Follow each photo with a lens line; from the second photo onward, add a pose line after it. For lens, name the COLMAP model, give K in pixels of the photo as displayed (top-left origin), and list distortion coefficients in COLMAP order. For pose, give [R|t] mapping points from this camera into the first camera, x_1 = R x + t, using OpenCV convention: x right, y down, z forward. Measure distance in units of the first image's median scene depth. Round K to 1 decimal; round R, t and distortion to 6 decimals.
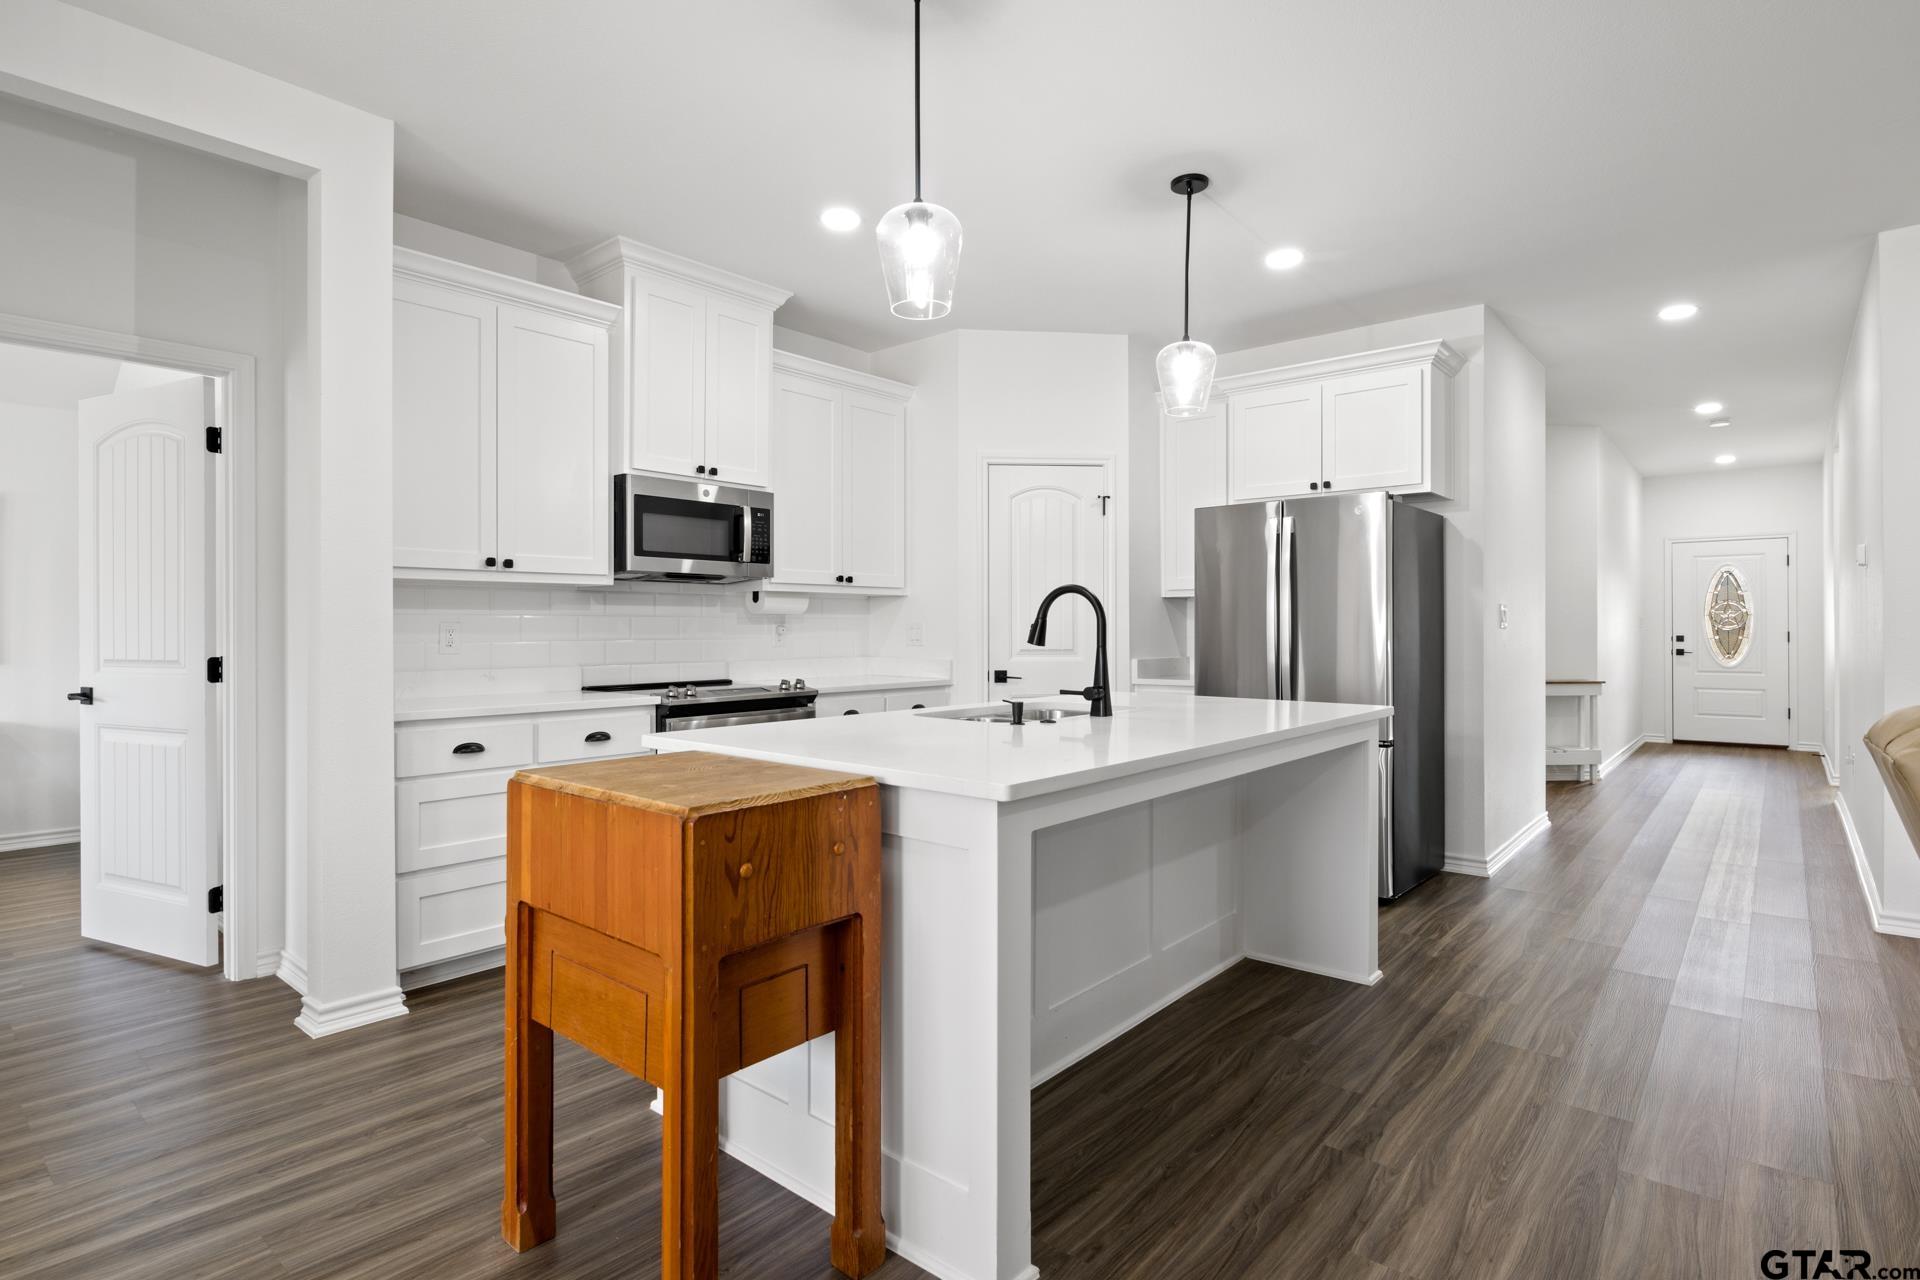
lens RADIAL K [[971.6, 0, 960.0], [0, 971.6, 640.1], [0, 0, 1]] dist [-0.002905, 0.000821]
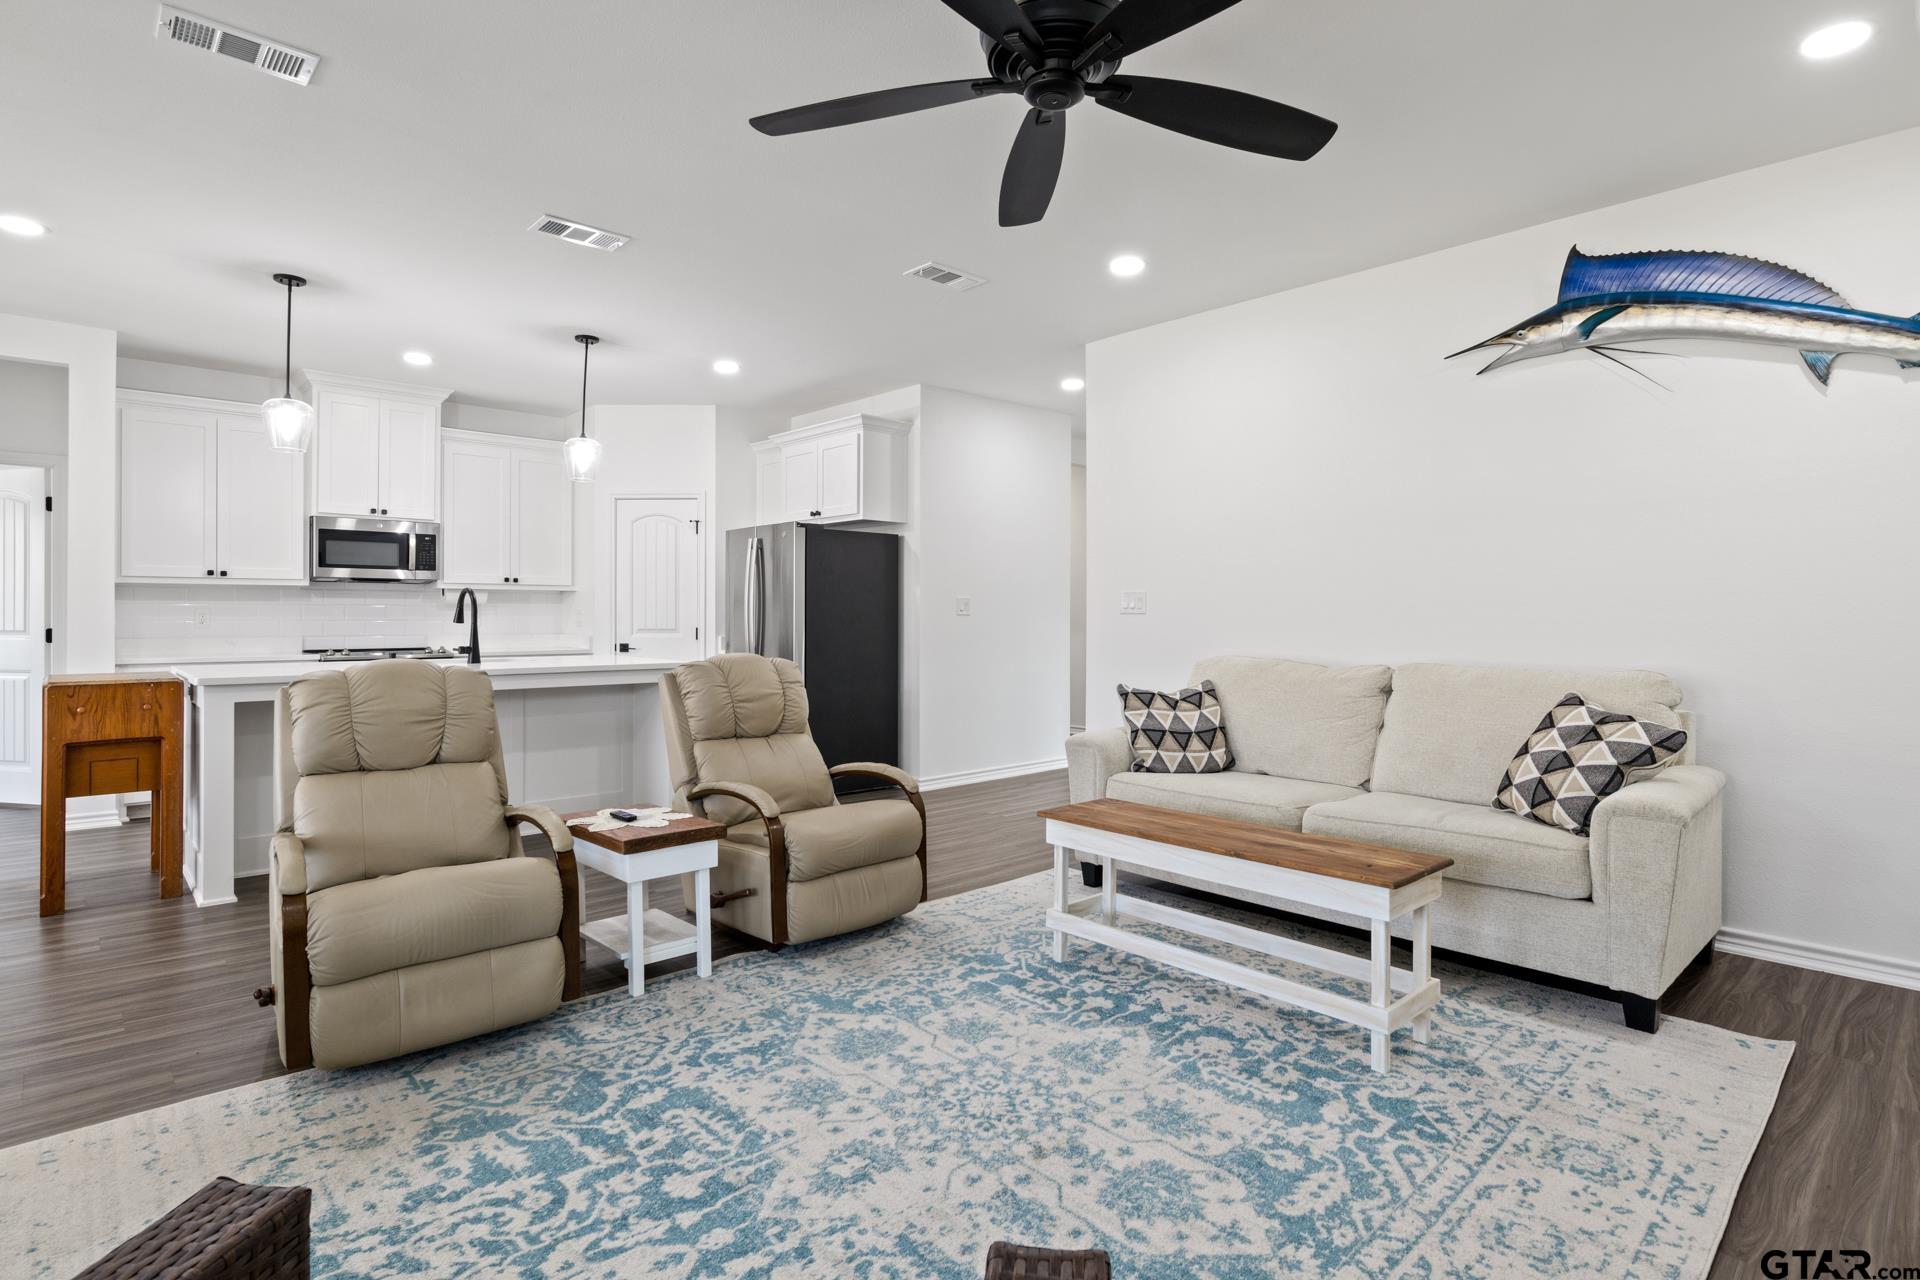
lens RADIAL K [[971.6, 0, 957.8], [0, 971.6, 635.6], [0, 0, 1]] dist [-0.002905, 0.000821]
pose [[0.993974, 0.005520, -0.109477, 0.838162], [-0.004551, 0.999948, 0.009098, 0.005734], [0.109522, -0.008545, 0.993948, -0.445169]]
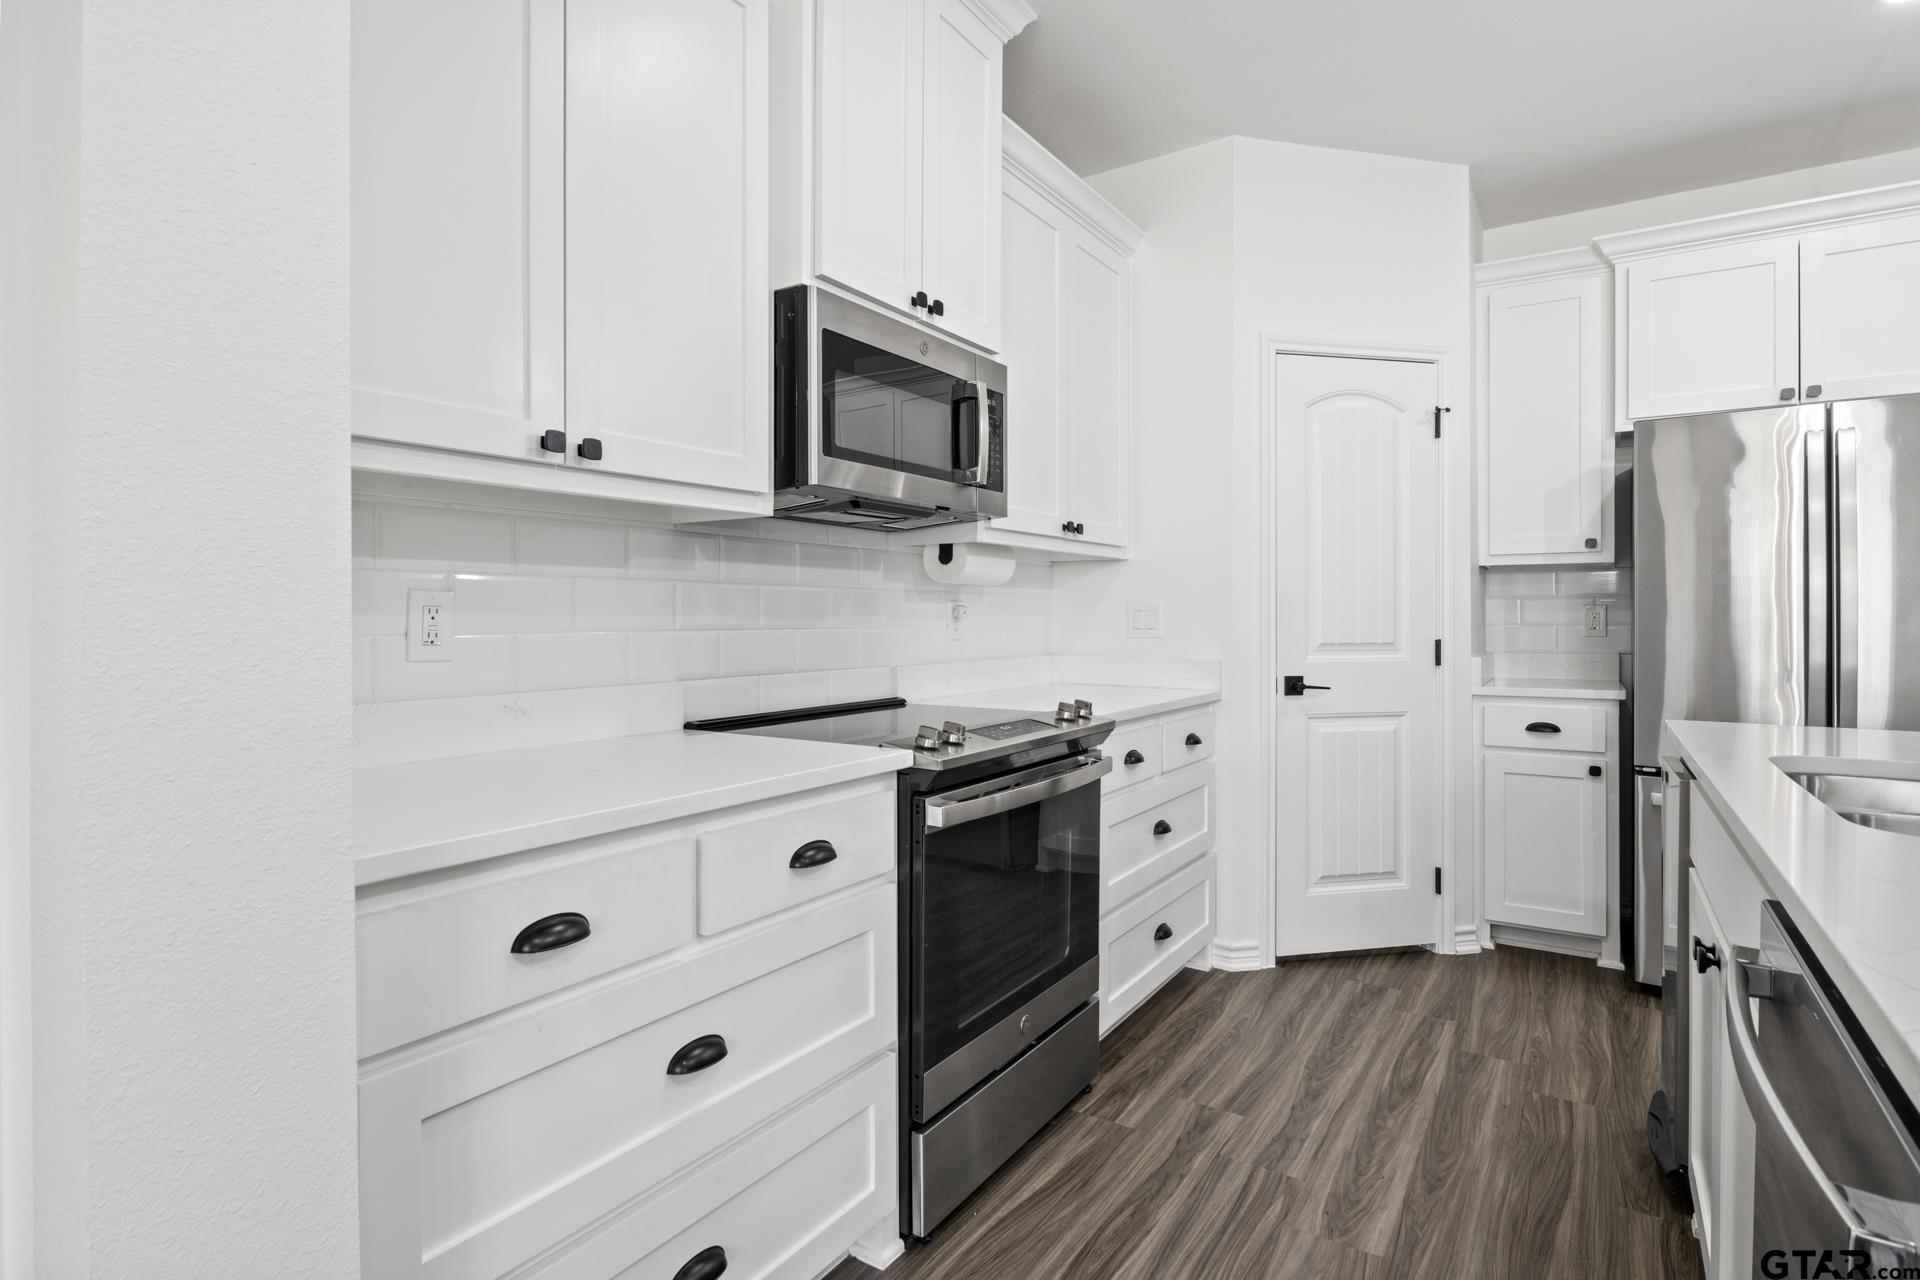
lens RADIAL K [[971.6, 0, 959.6], [0, 971.6, 621.7], [0, 0, 1]] dist [-0.002905, 0.000821]
pose [[0.992141, 0.000316, 0.125127, -0.311075], [0.000572, 0.999975, -0.007062, -0.000333], [-0.125126, 0.007078, 0.992116, 0.485220]]
